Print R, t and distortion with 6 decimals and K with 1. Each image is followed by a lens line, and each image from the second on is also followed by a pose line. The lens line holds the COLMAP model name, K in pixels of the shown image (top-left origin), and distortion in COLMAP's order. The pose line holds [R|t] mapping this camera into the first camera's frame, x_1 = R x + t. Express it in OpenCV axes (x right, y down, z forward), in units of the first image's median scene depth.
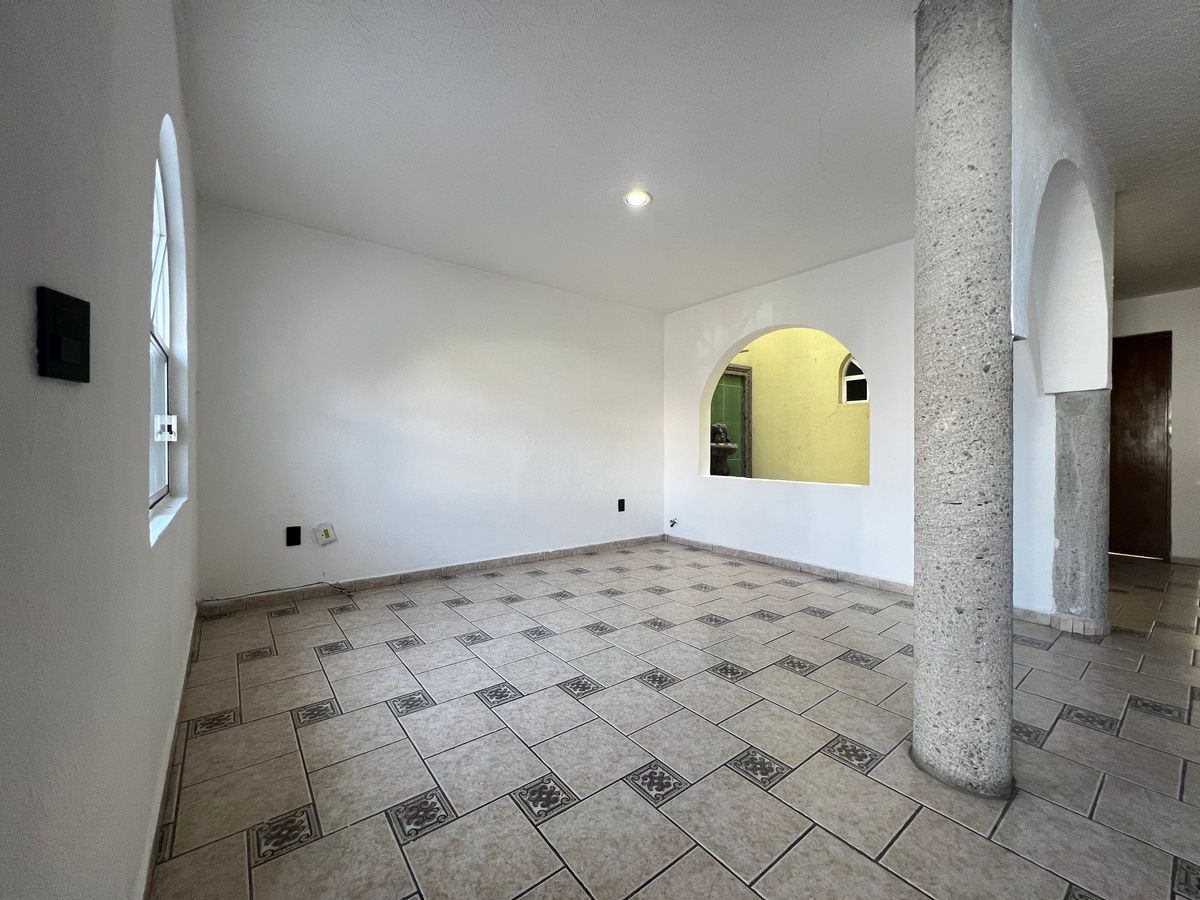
lens RADIAL K [[480.9, 0, 601.0], [0, 480.9, 452.9], [0, 0, 1]] dist [0.001468, -0.000245]
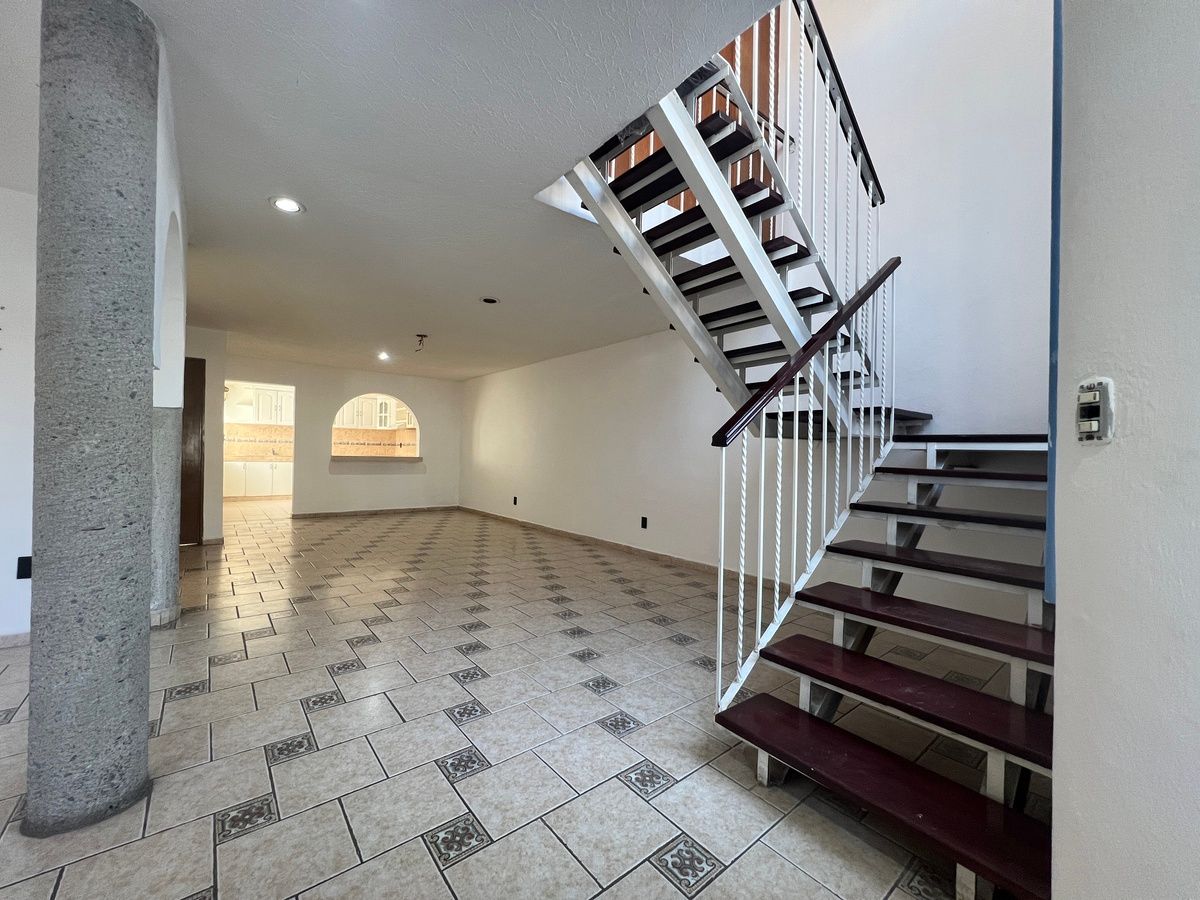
lens RADIAL K [[480.9, 0, 601.0], [0, 480.9, 452.9], [0, 0, 1]] dist [0.001468, -0.000245]
pose [[-0.026551, 0.000633, 0.999647, -0.256226], [-0.009626, 0.999953, -0.000889, -0.056538], [-0.999601, -0.009646, -0.026544, 0.013926]]
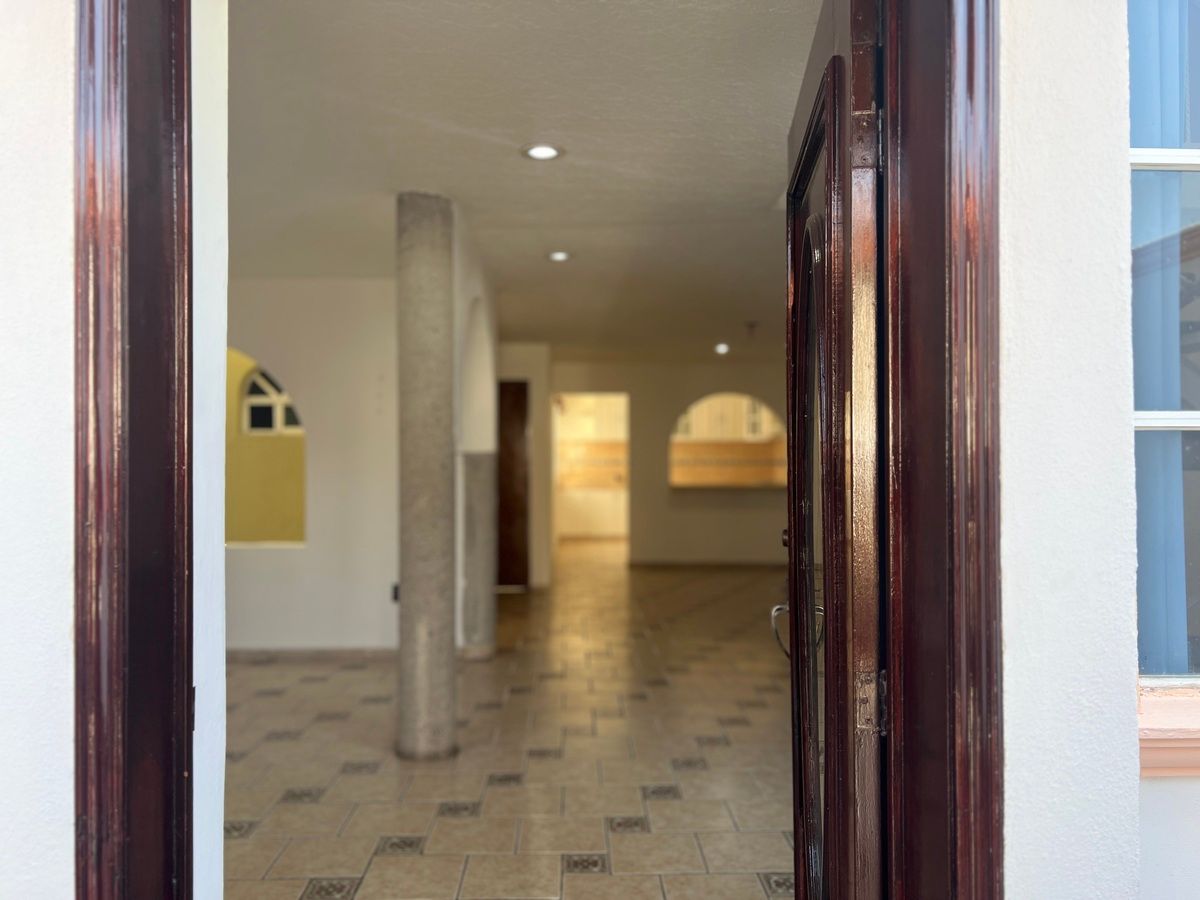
lens RADIAL K [[895.0, 0, 635.6], [0, 895.0, 450.1], [0, 0, 1]] dist [0.050077, 0.000425]
pose [[0.556222, 0.006075, 0.831012, -1.122944], [0.011429, 0.999823, -0.014959, -0.169131], [-0.830955, 0.017818, 0.556054, -0.989647]]
